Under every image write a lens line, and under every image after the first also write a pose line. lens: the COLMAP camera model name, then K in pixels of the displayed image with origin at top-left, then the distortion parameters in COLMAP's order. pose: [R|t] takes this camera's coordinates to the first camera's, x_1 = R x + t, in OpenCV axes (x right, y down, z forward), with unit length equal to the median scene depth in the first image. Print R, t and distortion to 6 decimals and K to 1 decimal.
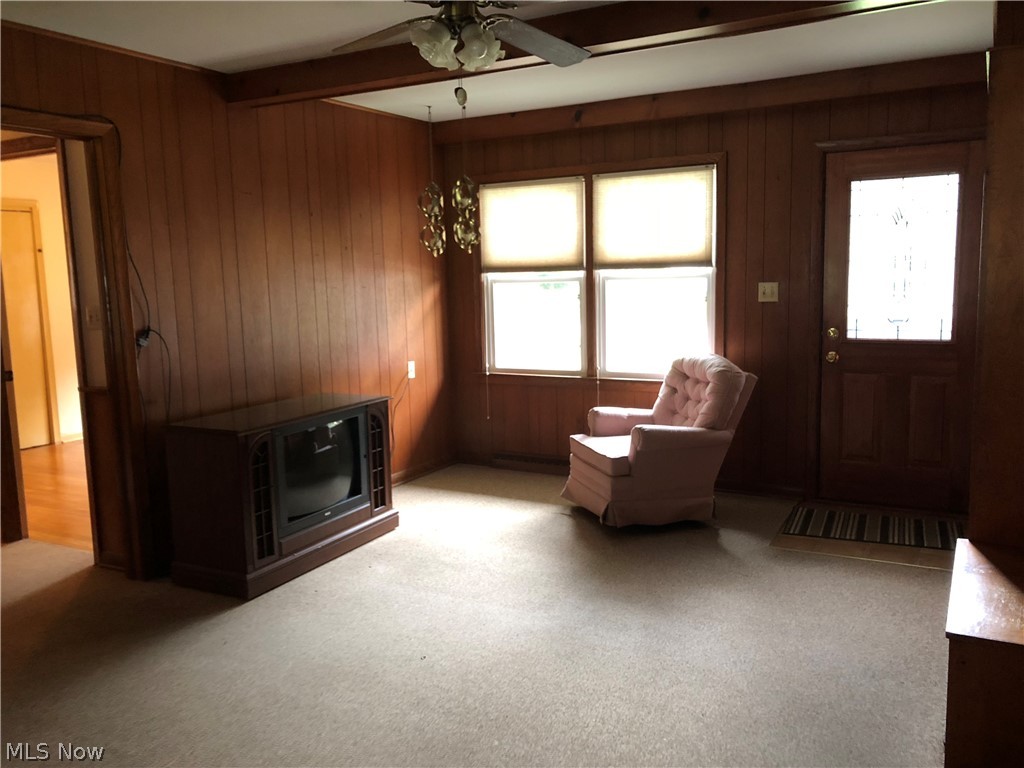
lens RADIAL K [[844.1, 0, 443.7], [0, 844.1, 375.5], [0, 0, 1]] dist [0.037147, -0.044667]
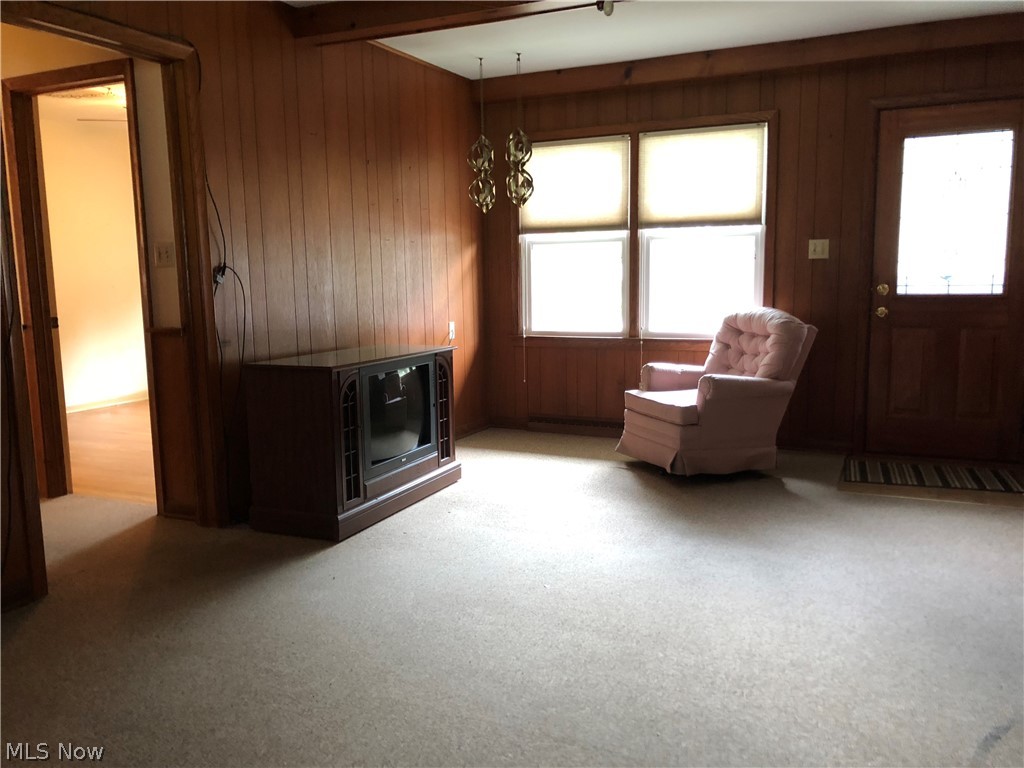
lens RADIAL K [[844.1, 0, 455.8], [0, 844.1, 379.9], [0, 0, 1]] dist [0.037147, -0.044667]
pose [[0.997655, 0.003370, 0.068354, -0.130868], [-0.003865, 0.999967, 0.007119, 0.057582], [-0.068328, -0.007366, 0.997636, 0.018739]]
